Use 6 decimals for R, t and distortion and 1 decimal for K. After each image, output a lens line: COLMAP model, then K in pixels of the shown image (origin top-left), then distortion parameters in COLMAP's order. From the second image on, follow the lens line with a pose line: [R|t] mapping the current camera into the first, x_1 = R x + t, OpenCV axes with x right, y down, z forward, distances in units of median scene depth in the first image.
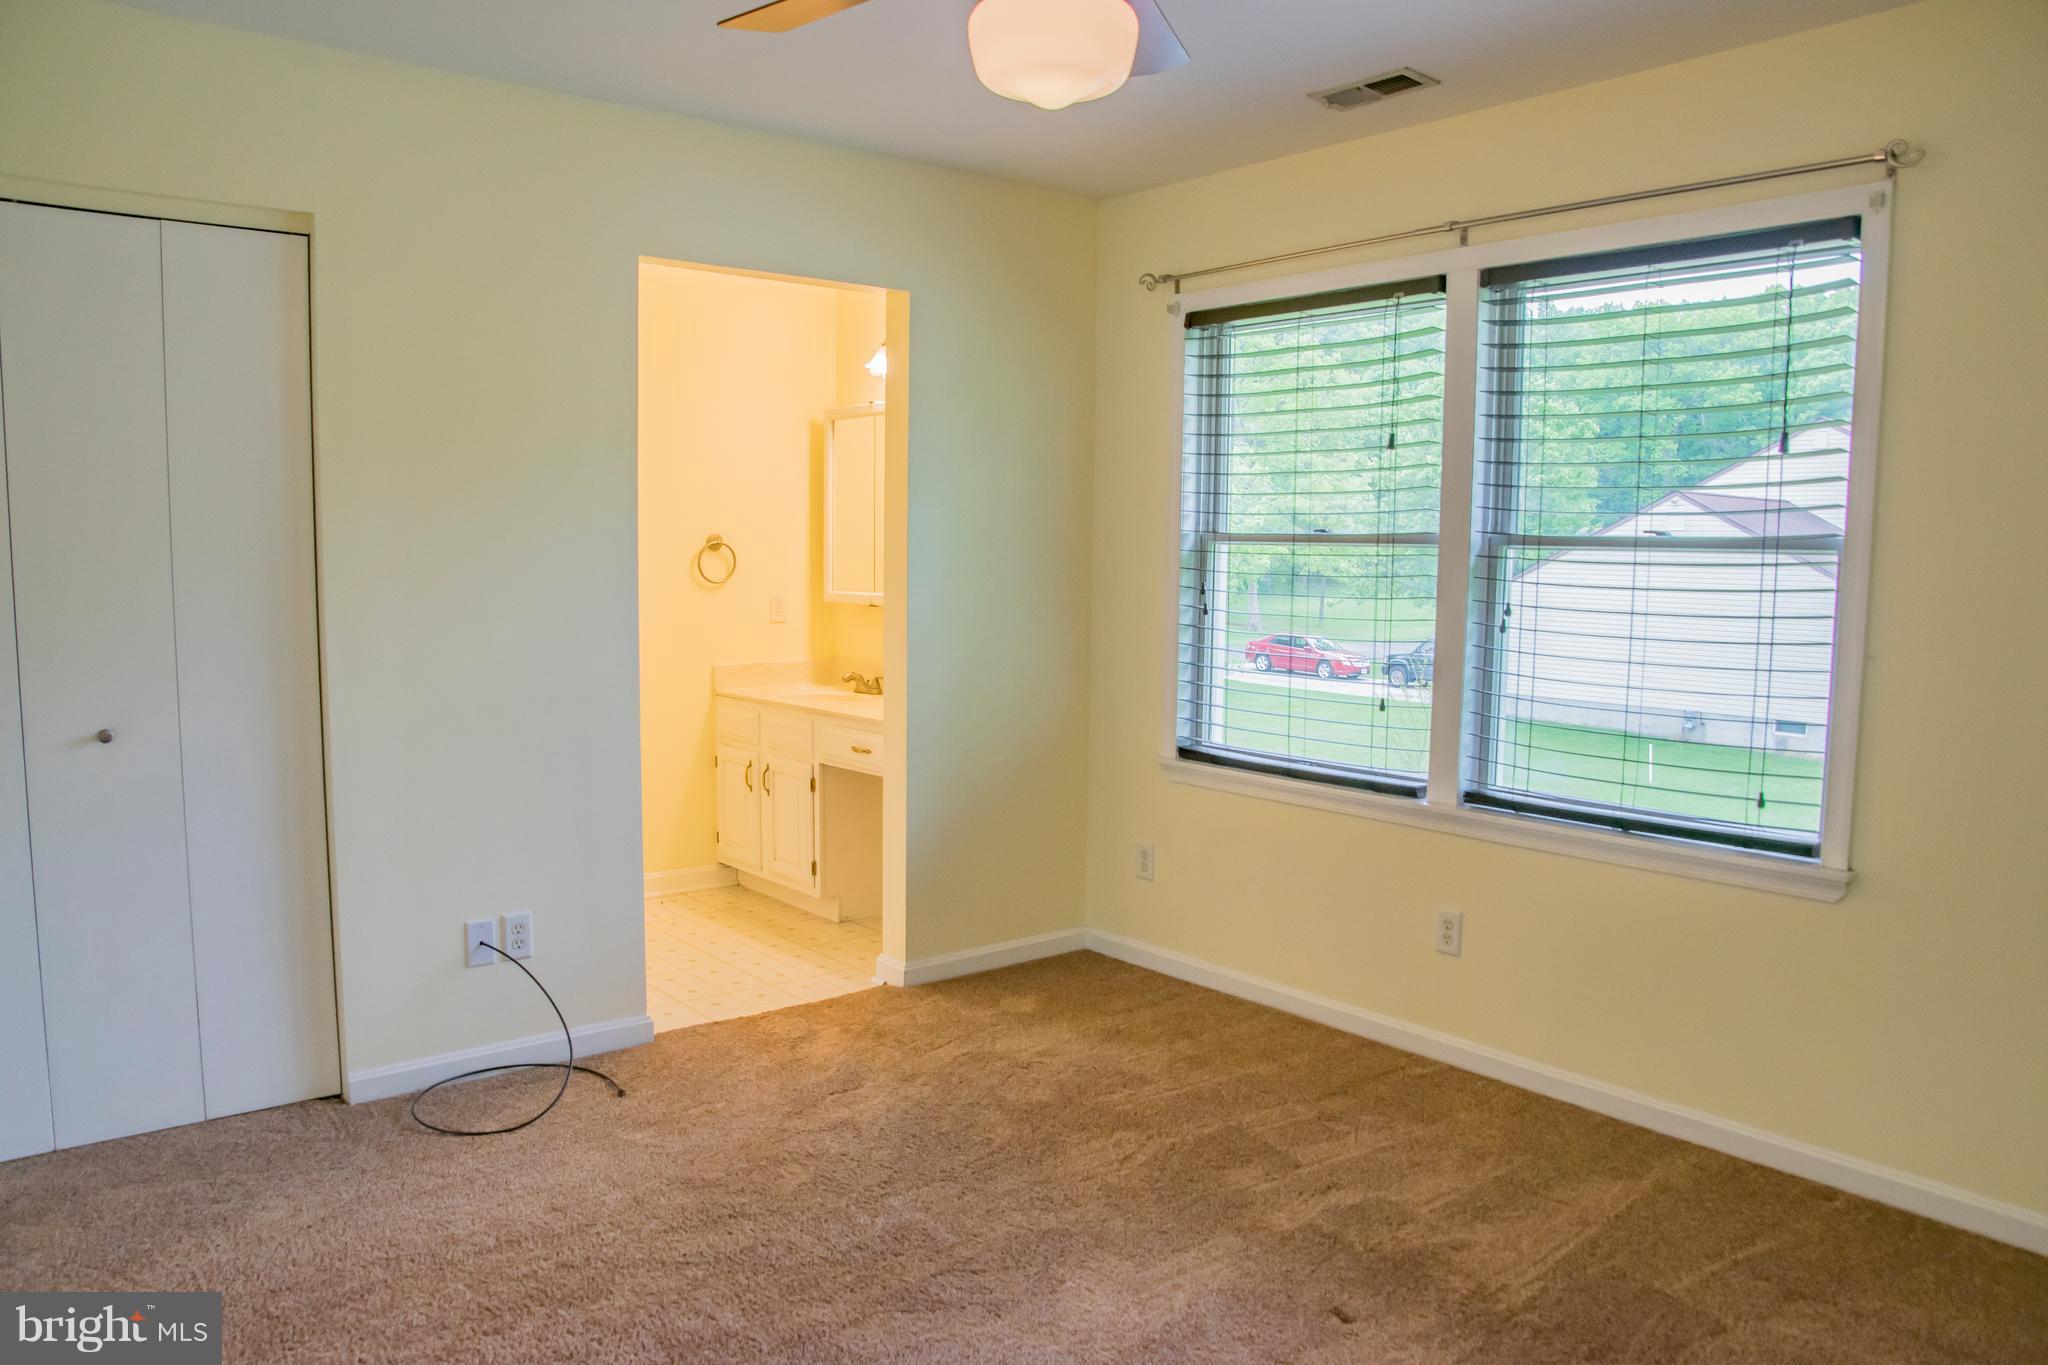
lens RADIAL K [[1448.8, 0, 966.9], [0, 1448.8, 707.8], [0, 0, 1]] dist [-0.102434, 0.040390]
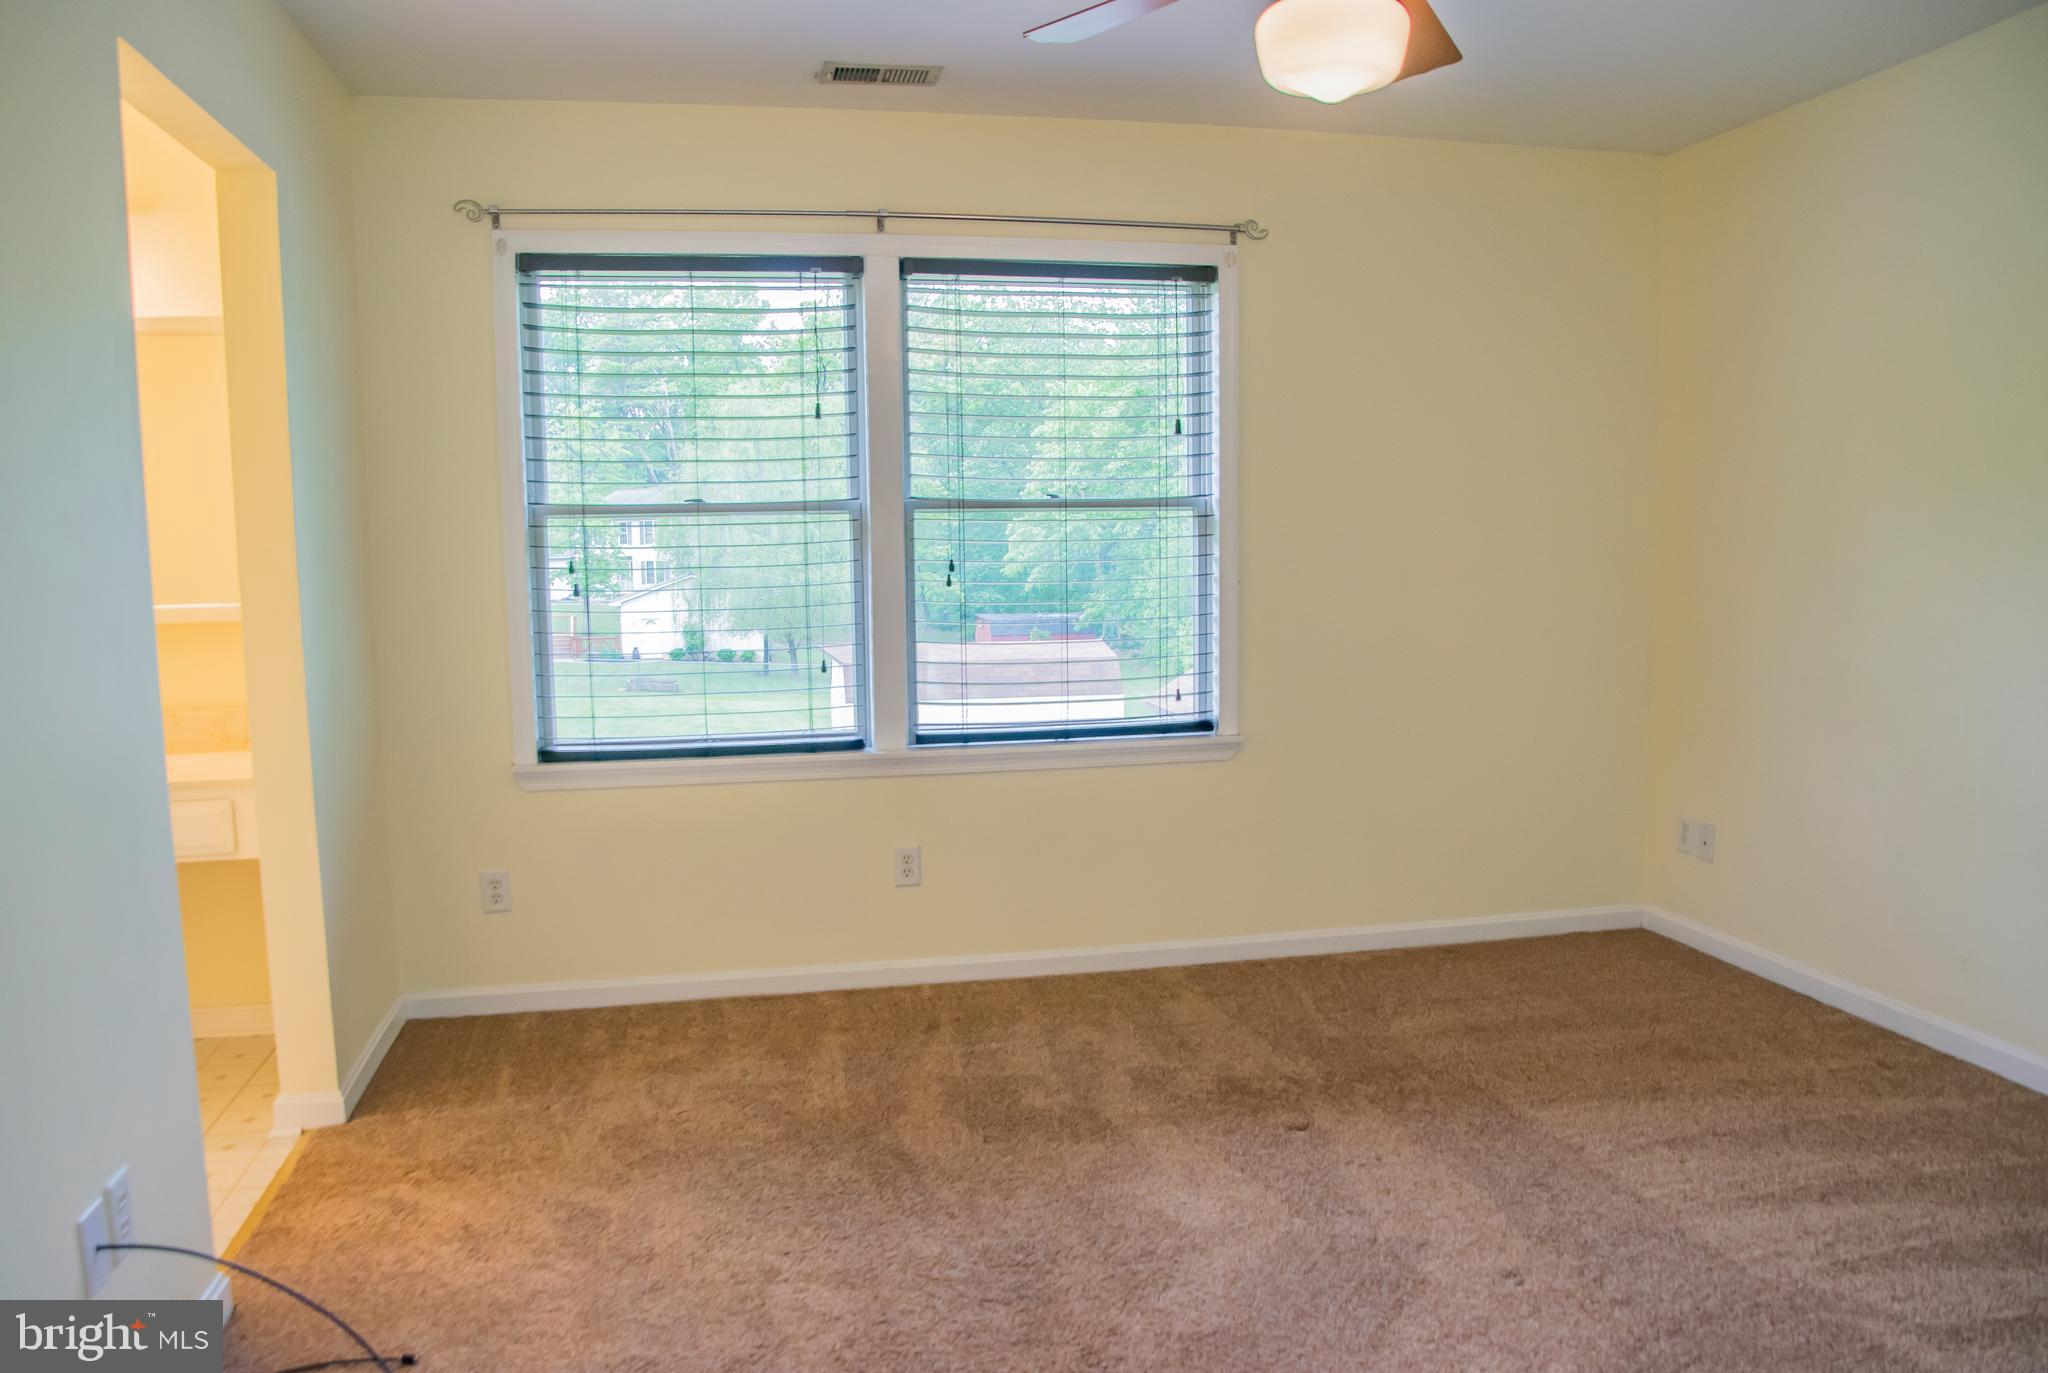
lens RADIAL K [[1448.8, 0, 966.9], [0, 1448.8, 711.8], [0, 0, 1]] dist [-0.102434, 0.040390]
pose [[0.455277, -0.110888, 0.883418, -0.553745], [0.122139, 0.990612, 0.061398, -0.019319], [-0.881933, 0.079947, 0.464547, 0.404897]]
